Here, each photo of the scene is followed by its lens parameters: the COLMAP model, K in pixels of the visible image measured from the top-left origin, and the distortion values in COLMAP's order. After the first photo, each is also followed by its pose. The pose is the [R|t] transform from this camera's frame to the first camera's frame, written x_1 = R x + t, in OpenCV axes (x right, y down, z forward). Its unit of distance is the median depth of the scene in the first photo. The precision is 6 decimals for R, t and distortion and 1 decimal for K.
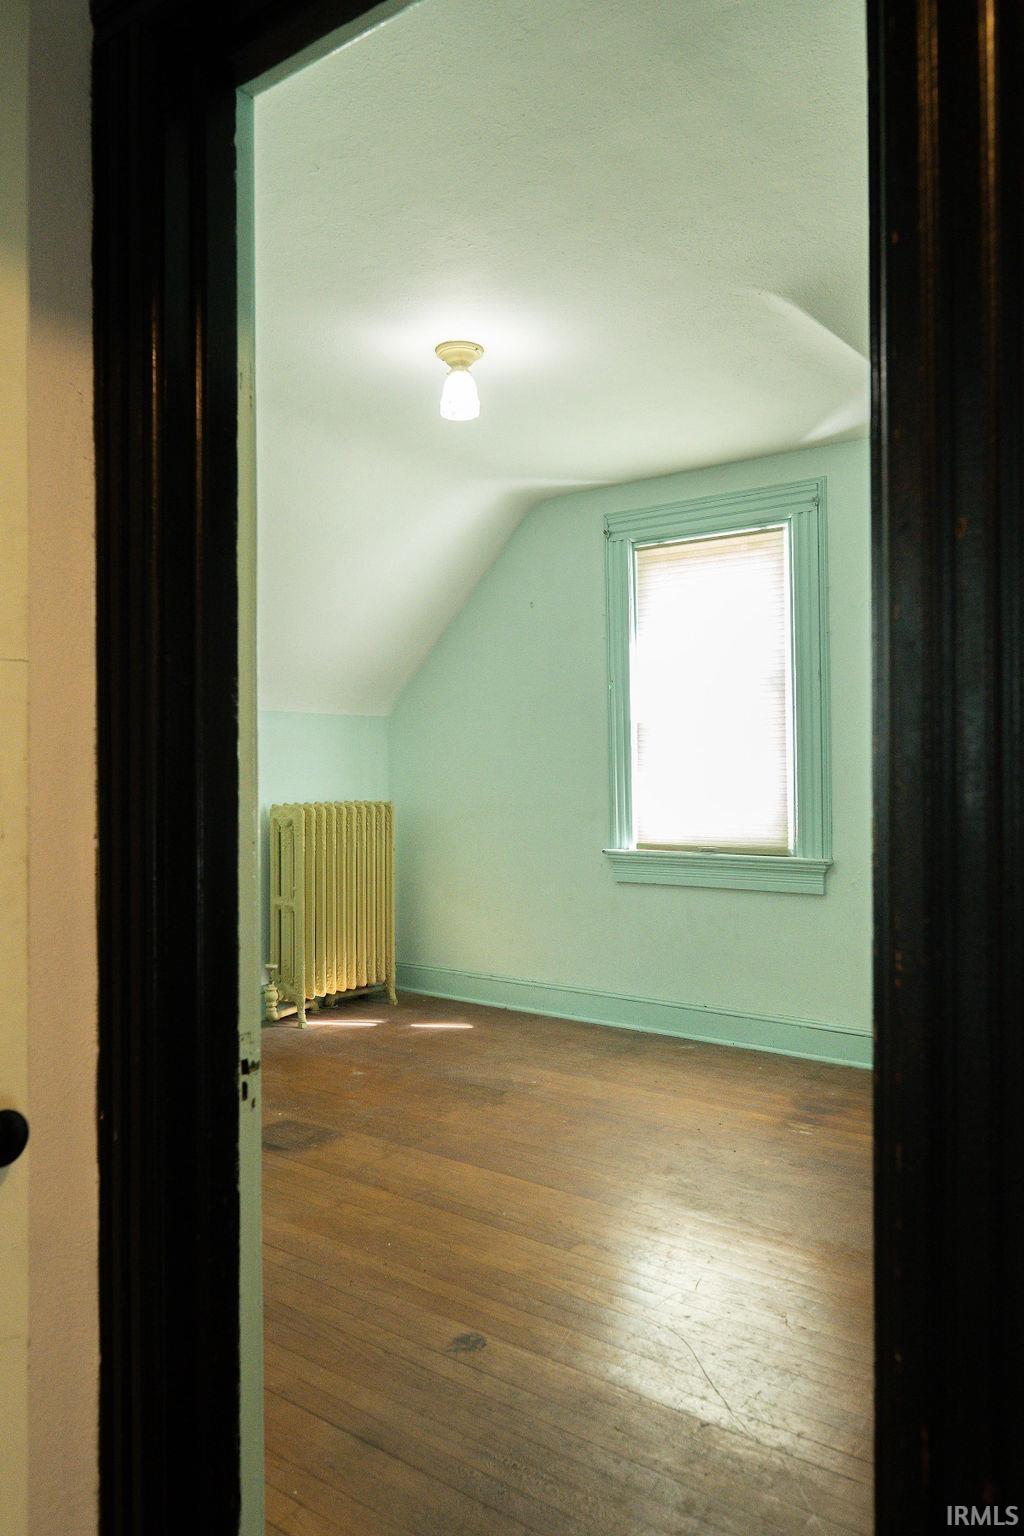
lens RADIAL K [[1074.2, 0, 508.8], [0, 1074.2, 774.2], [0, 0, 1]] dist [-0.006032, 0.006034]
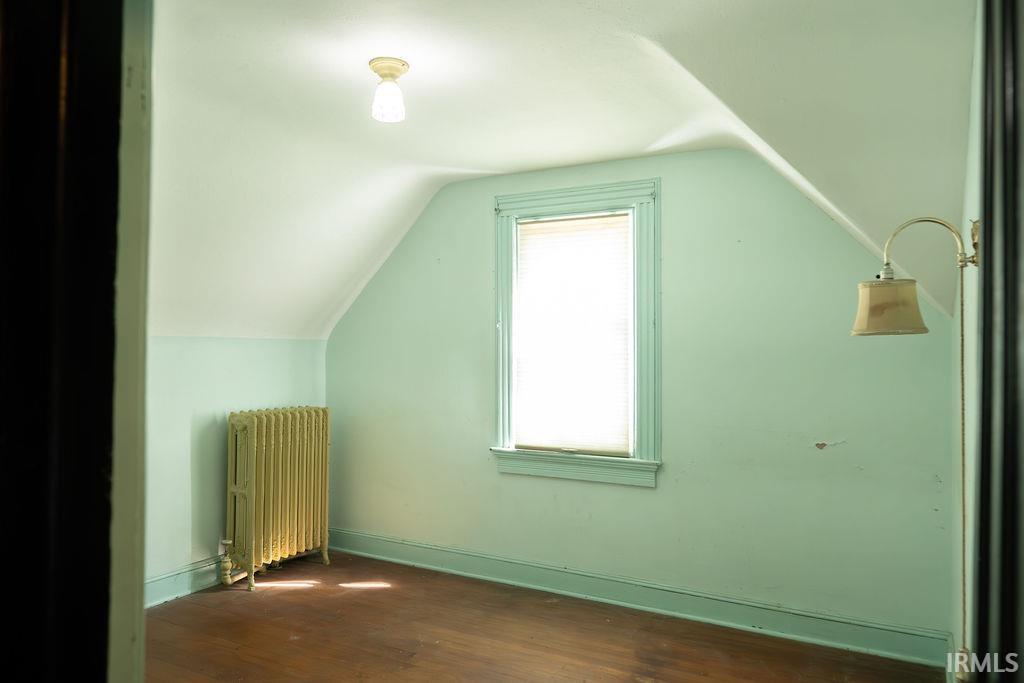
lens RADIAL K [[716.1, 0, 513.0], [0, 716.1, 345.3], [0, 0, 1]] dist [-0.006032, 0.006034]
pose [[0.990273, 0.017317, 0.138054, -0.009245], [-0.015610, 0.999788, -0.013439, -0.048617], [-0.138257, 0.011153, 0.990334, 0.128120]]
